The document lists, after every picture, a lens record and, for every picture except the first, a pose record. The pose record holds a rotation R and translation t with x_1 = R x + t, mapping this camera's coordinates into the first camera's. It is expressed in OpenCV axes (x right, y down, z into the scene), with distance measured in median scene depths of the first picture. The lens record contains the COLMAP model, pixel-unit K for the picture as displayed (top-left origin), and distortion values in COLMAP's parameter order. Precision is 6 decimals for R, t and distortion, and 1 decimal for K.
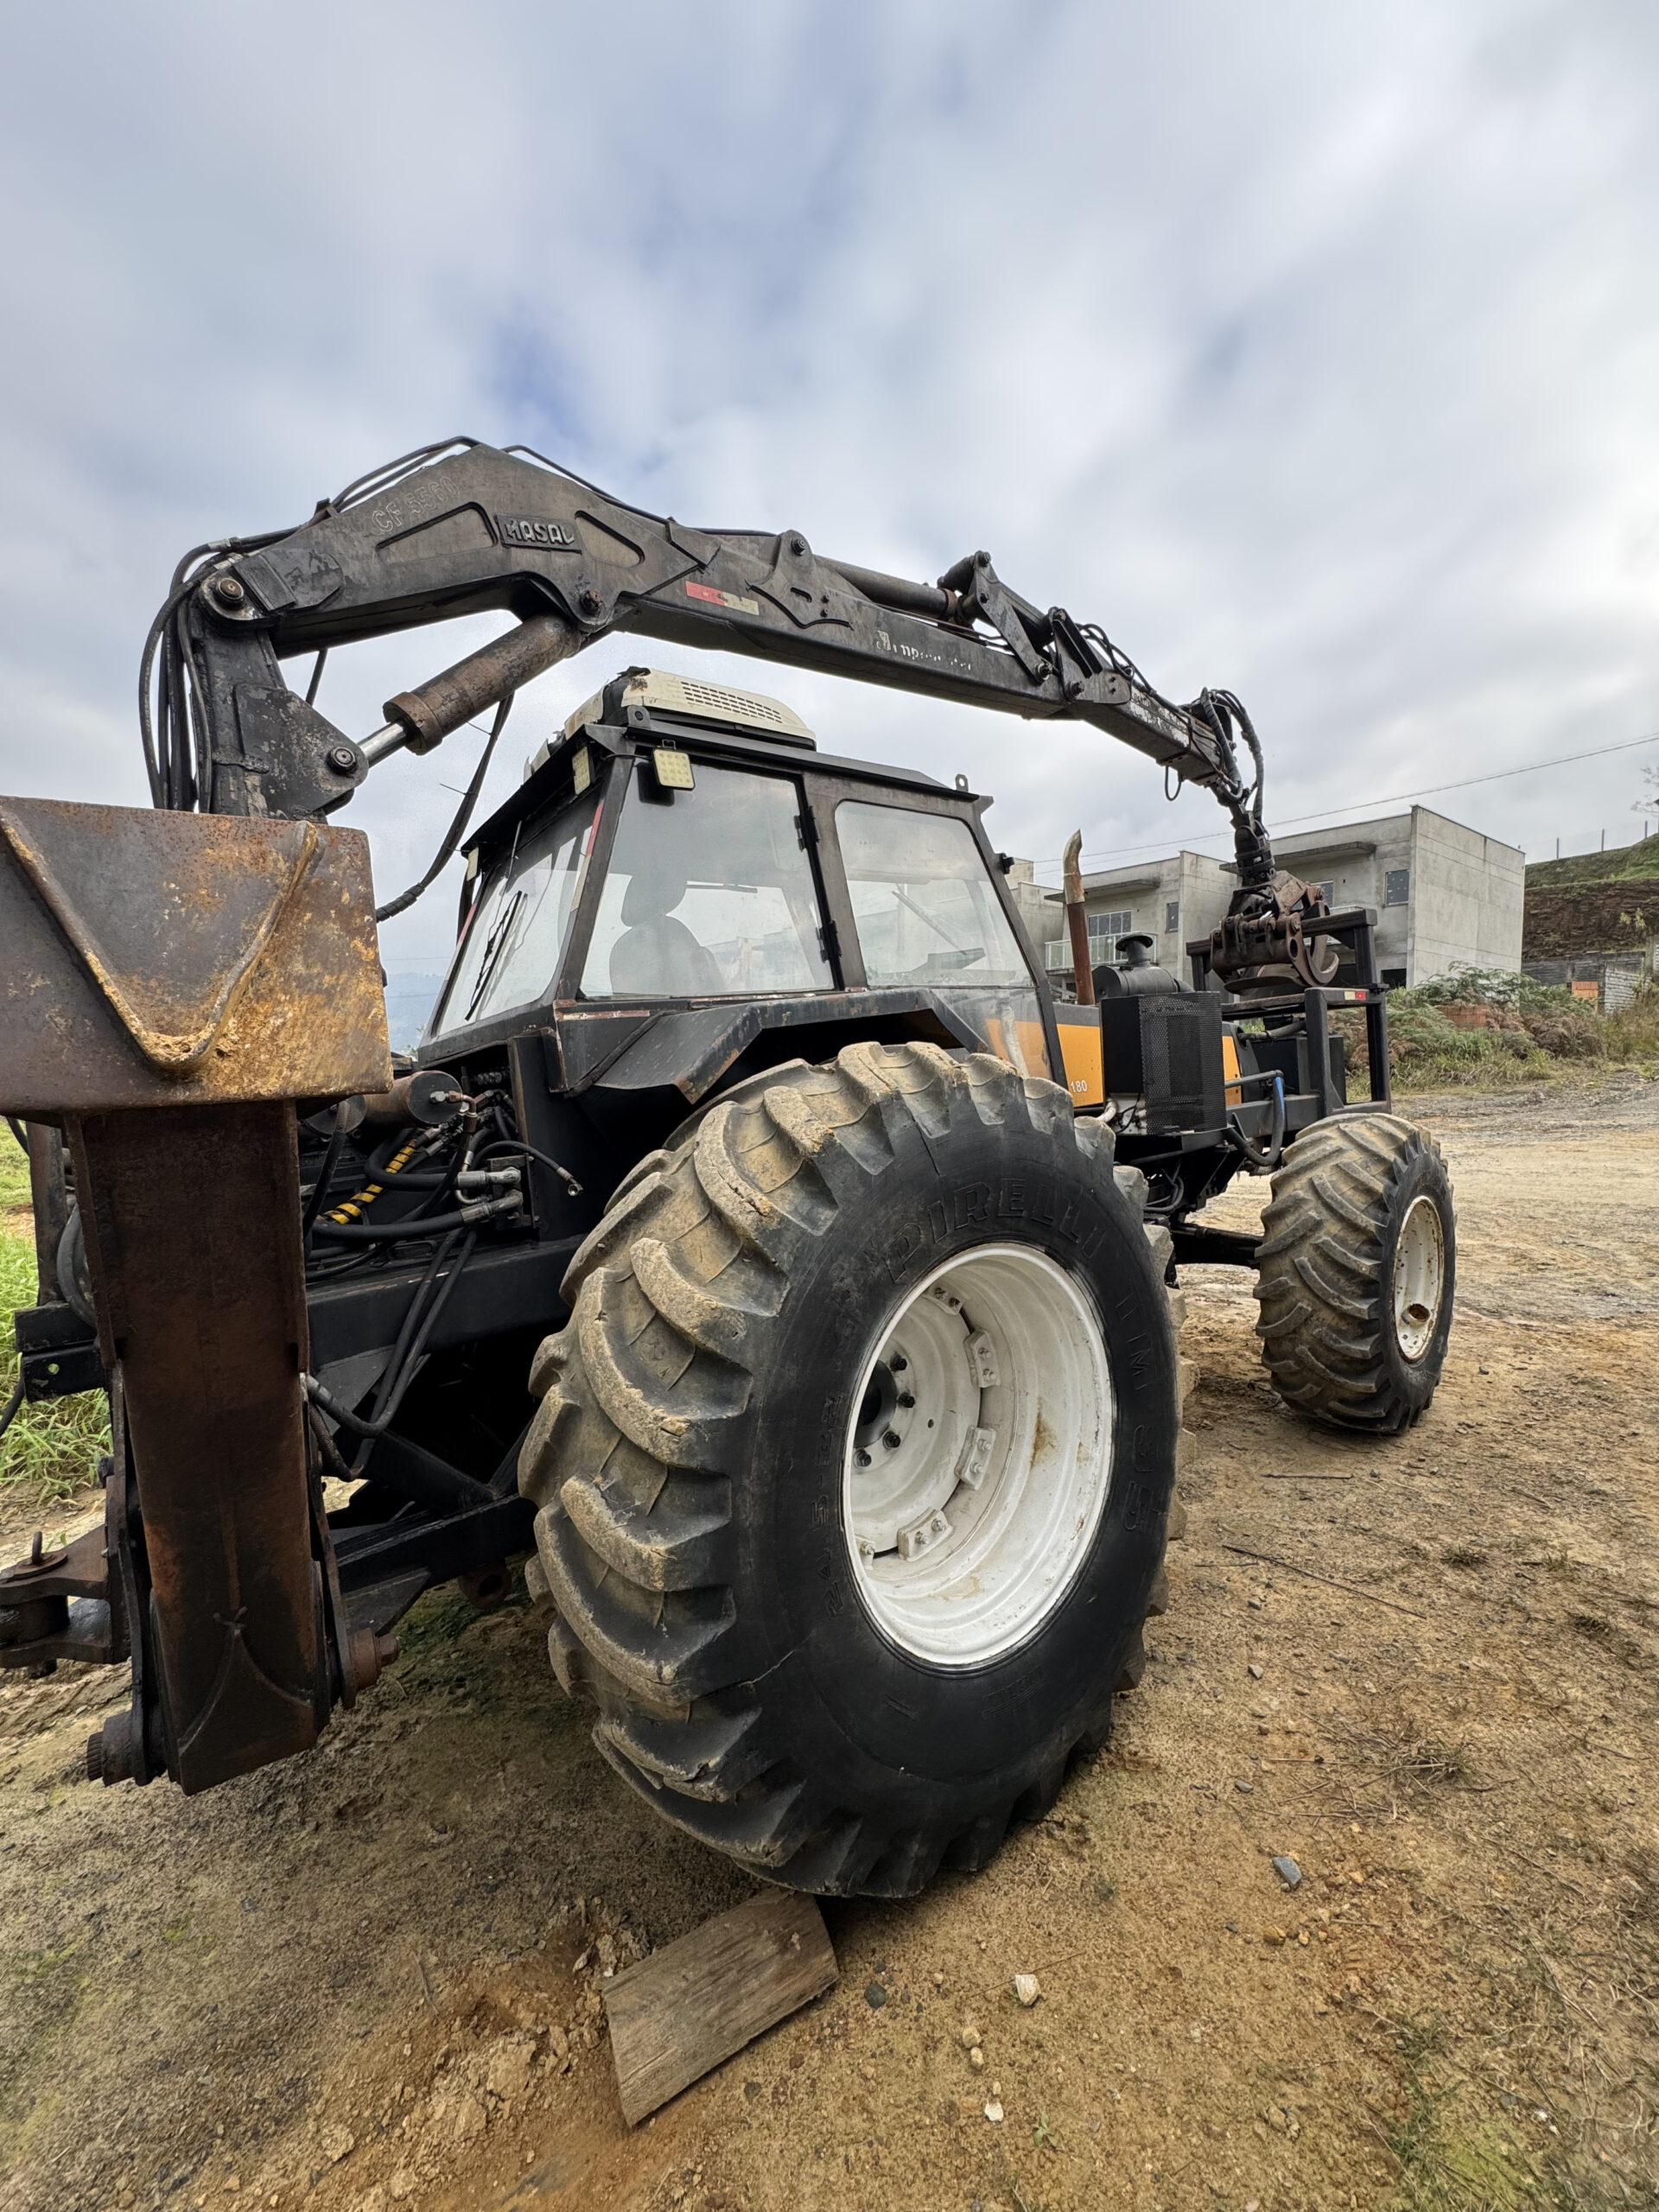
lens RADIAL K [[884.5, 0, 829.5], [0, 884.5, 1106.0], [0, 0, 1]] dist [-0.002806, 0.000175]
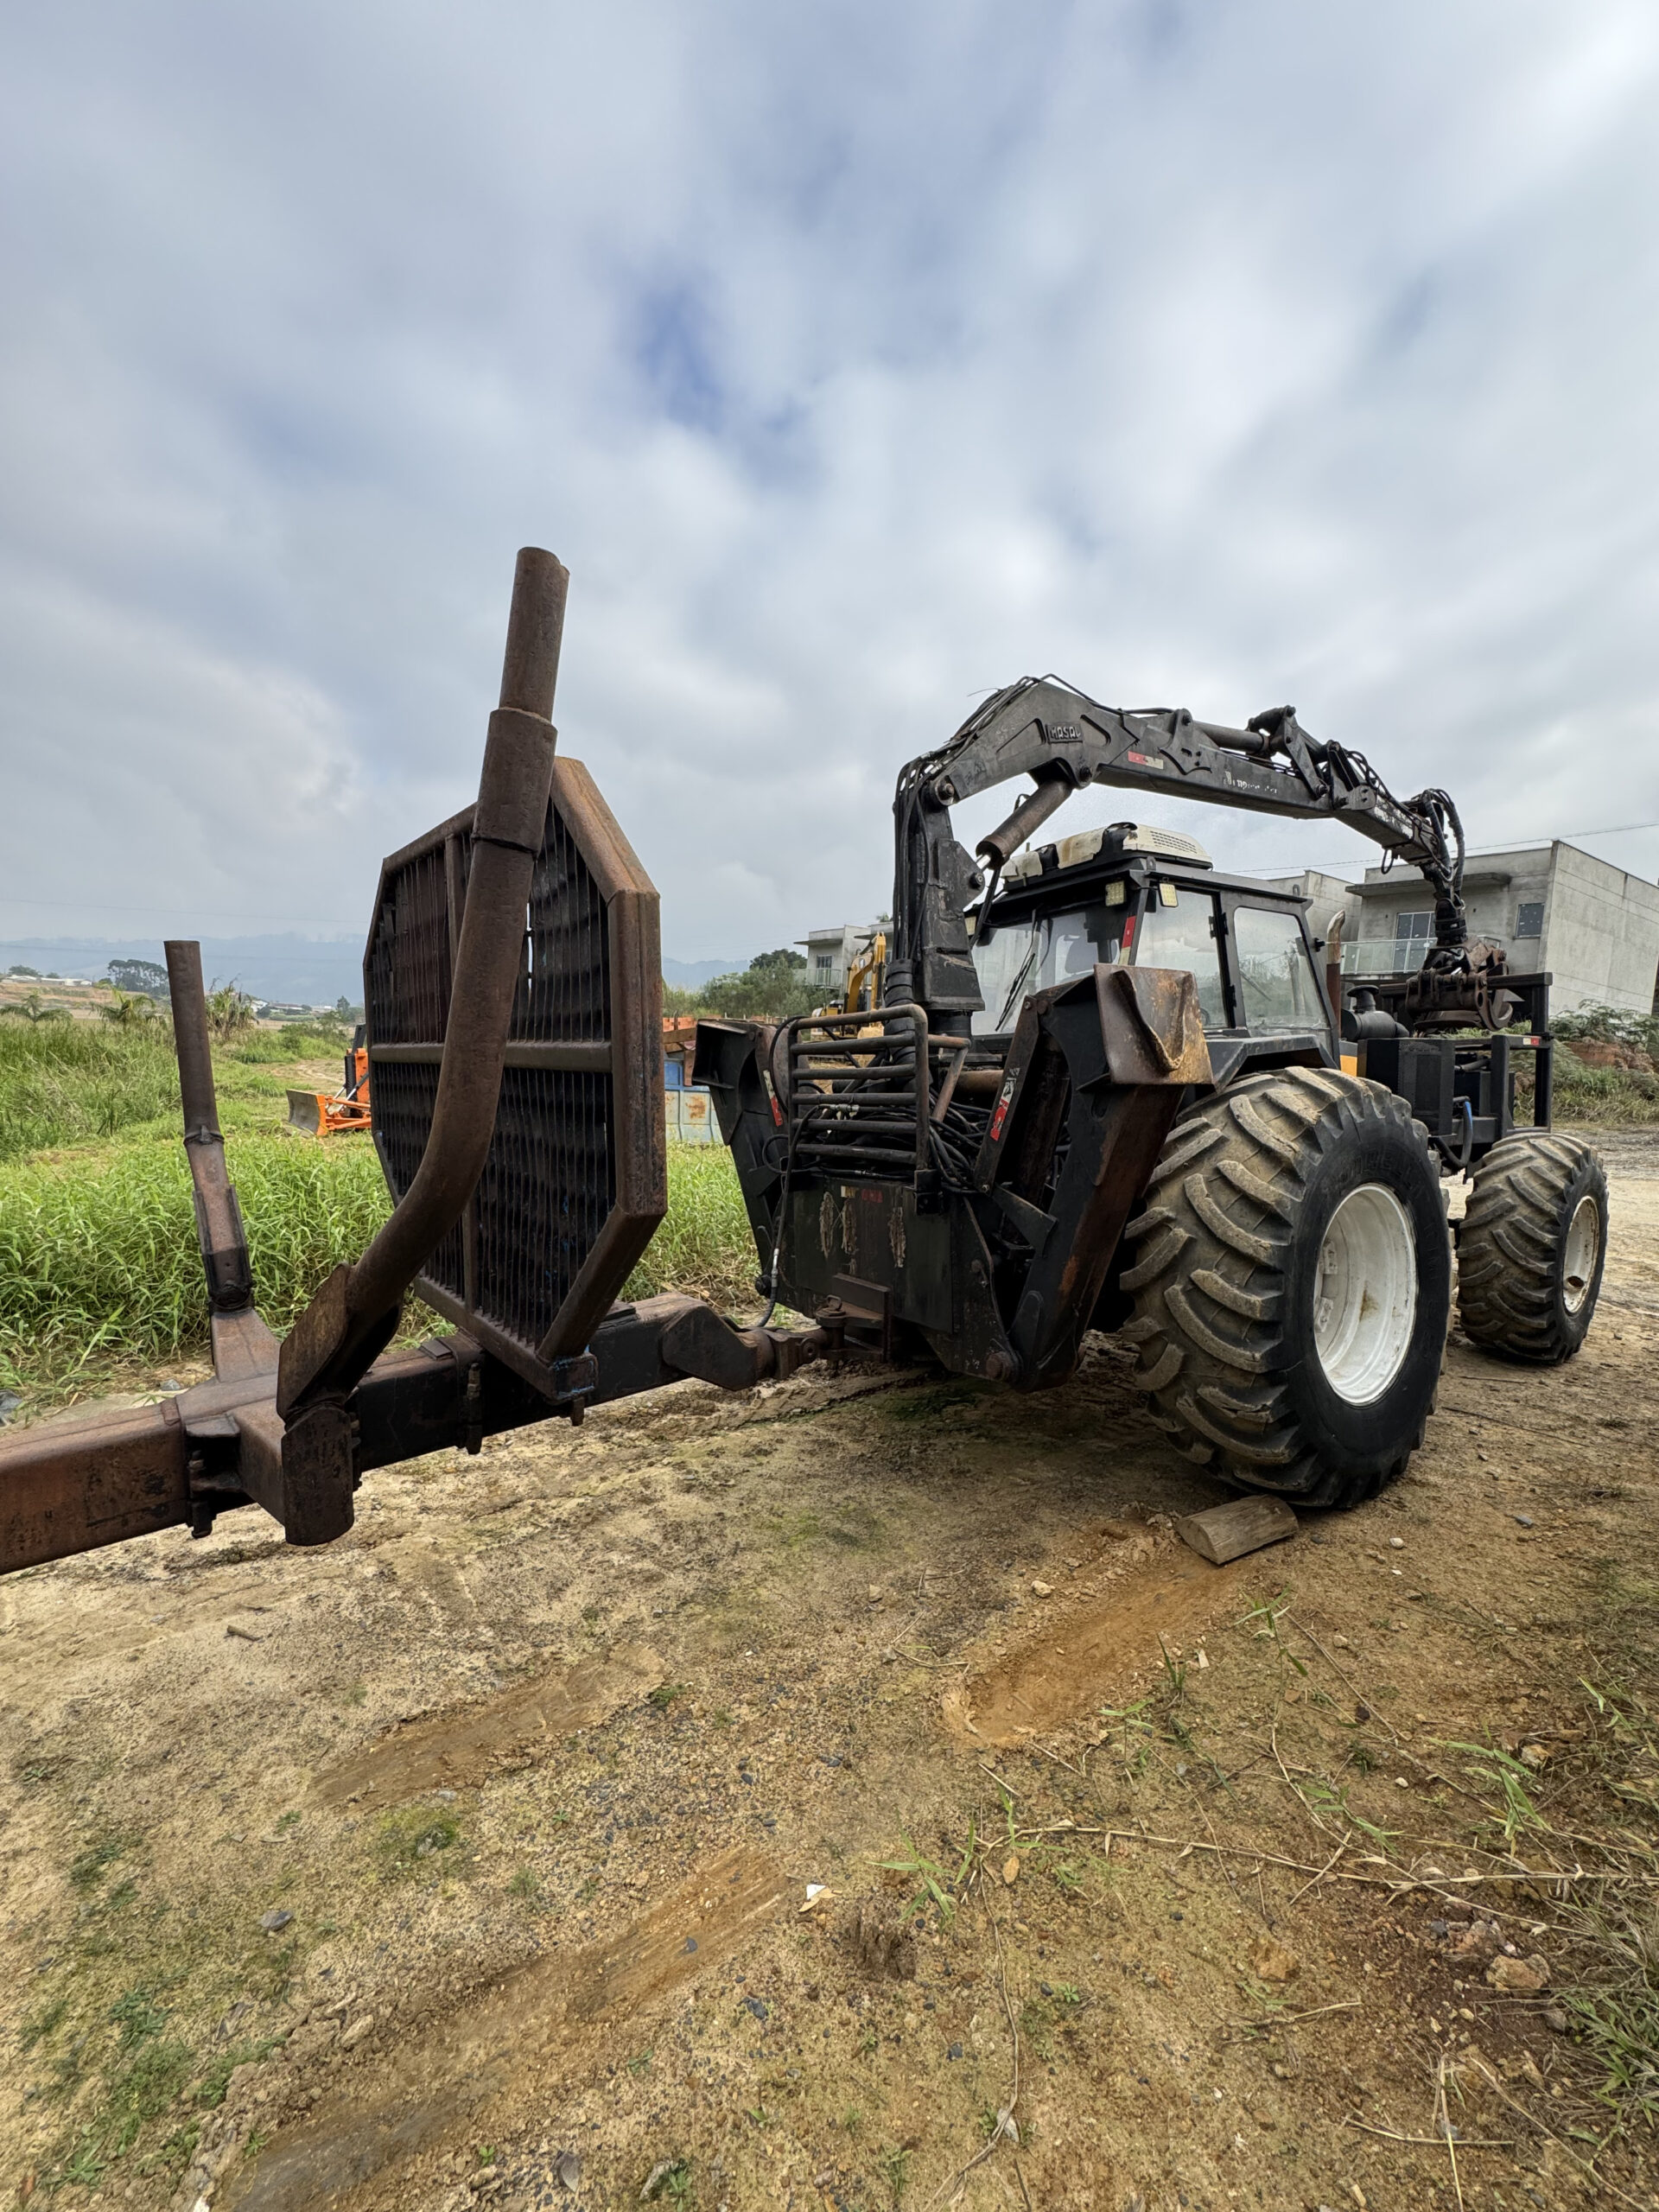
lens RADIAL K [[884.5, 0, 829.5], [0, 884.5, 1106.0], [0, 0, 1]] dist [-0.002806, 0.000175]
pose [[0.994382, 0.074510, -0.075182, -0.423119], [-0.073326, 0.997138, 0.018396, 0.024188], [0.076337, -0.012780, 0.997000, -0.472475]]
